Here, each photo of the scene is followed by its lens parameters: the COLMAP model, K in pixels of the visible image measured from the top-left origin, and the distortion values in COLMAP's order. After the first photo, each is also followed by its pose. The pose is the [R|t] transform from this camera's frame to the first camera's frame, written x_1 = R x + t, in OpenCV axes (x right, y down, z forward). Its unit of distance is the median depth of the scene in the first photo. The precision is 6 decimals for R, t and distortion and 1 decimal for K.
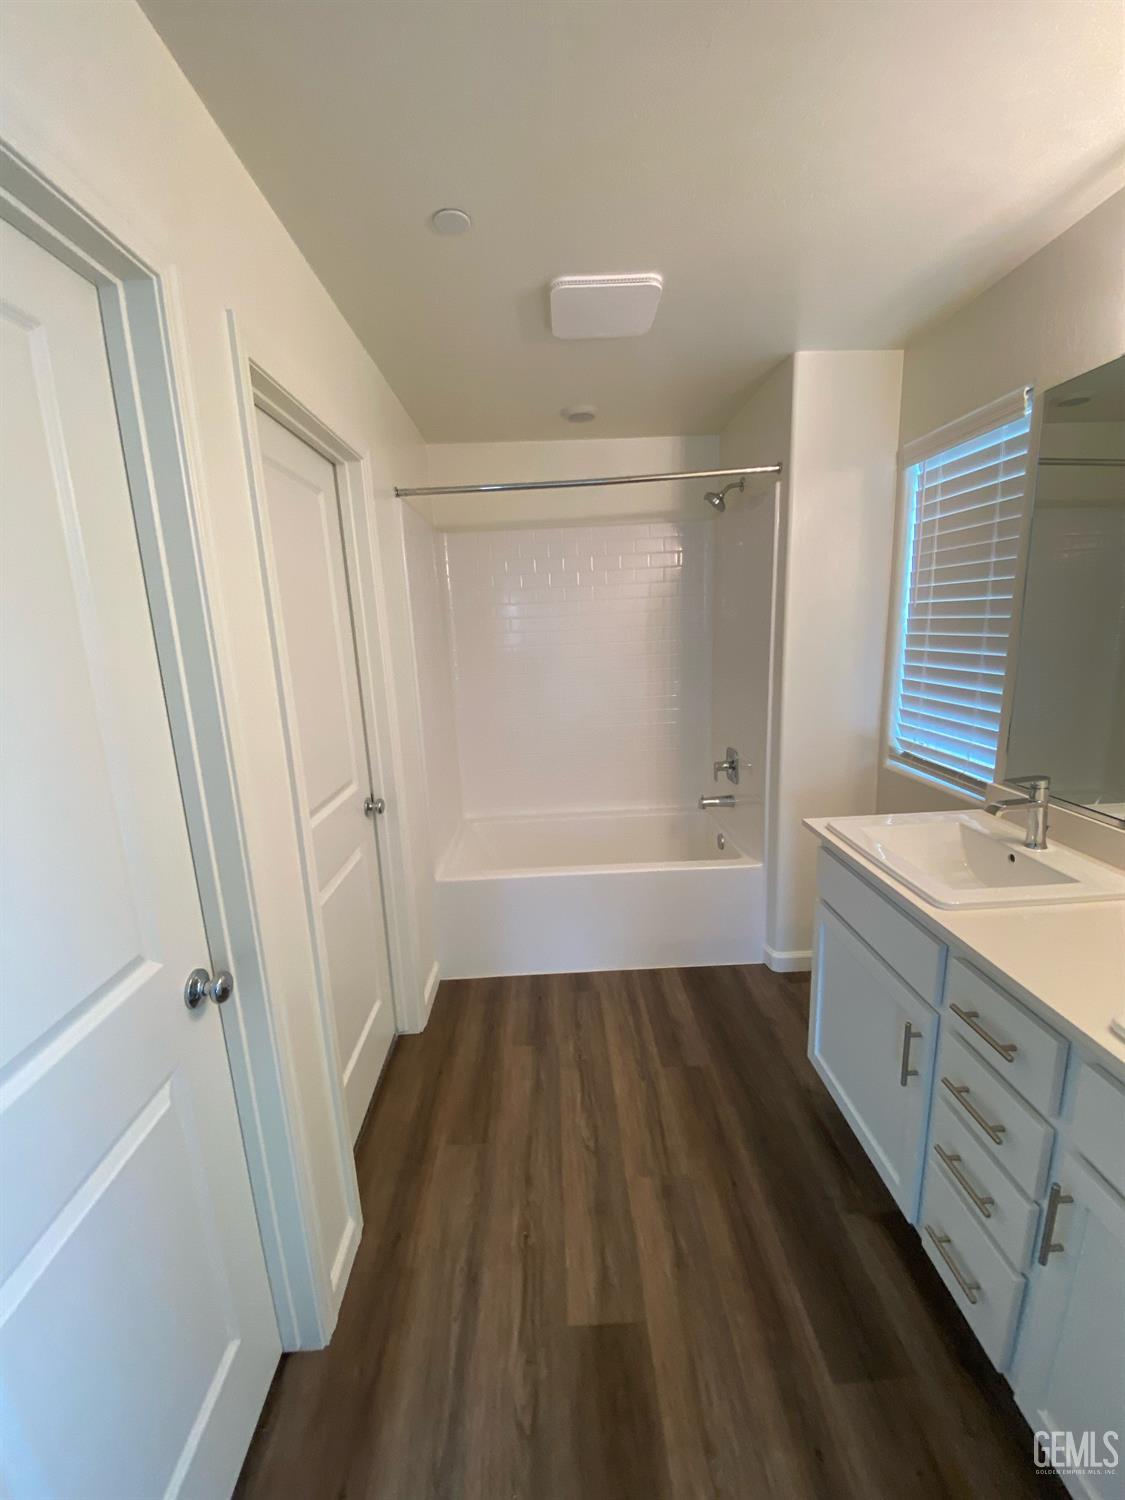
lens RADIAL K [[597.6, 0, 567.9], [0, 597.6, 749.7], [0, 0, 1]] dist [-0.001799, -0.010164]
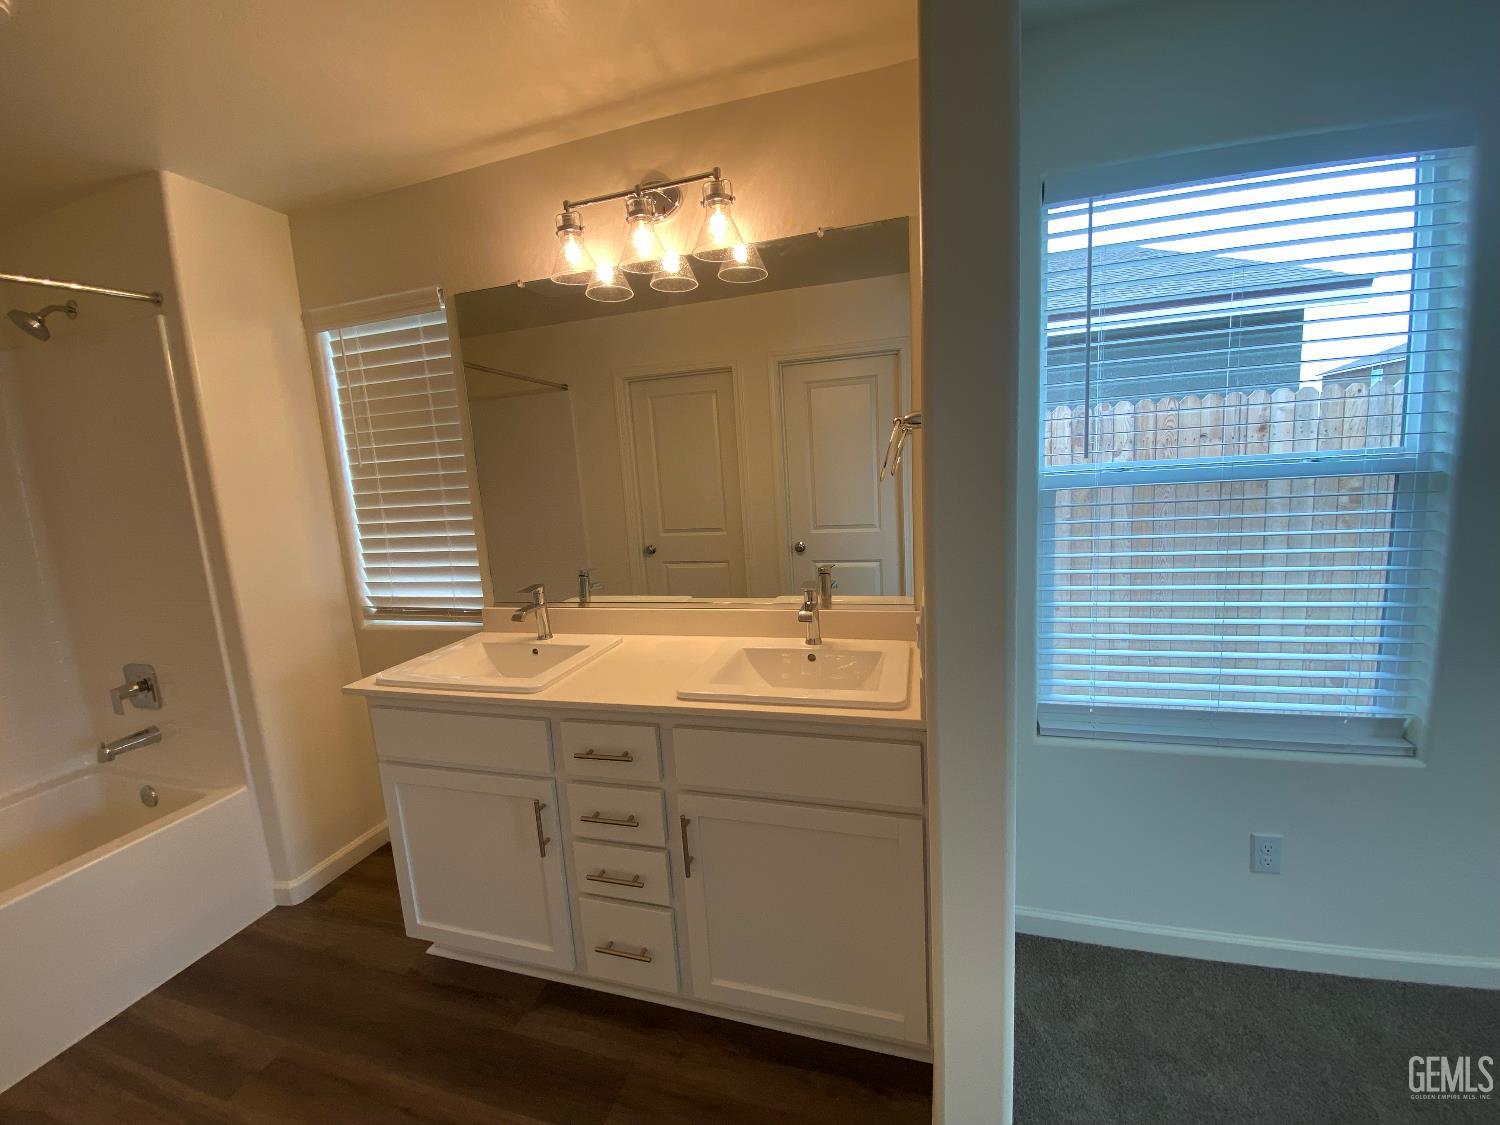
lens RADIAL K [[597.6, 0, 741.1], [0, 597.6, 563.8], [0, 0, 1]] dist [-0.001799, -0.010164]
pose [[0.328325, -0.131708, 0.935337, -0.193518], [0.240566, 0.969237, 0.052037, 0.027207], [-0.913417, 0.207926, 0.349909, 0.075818]]
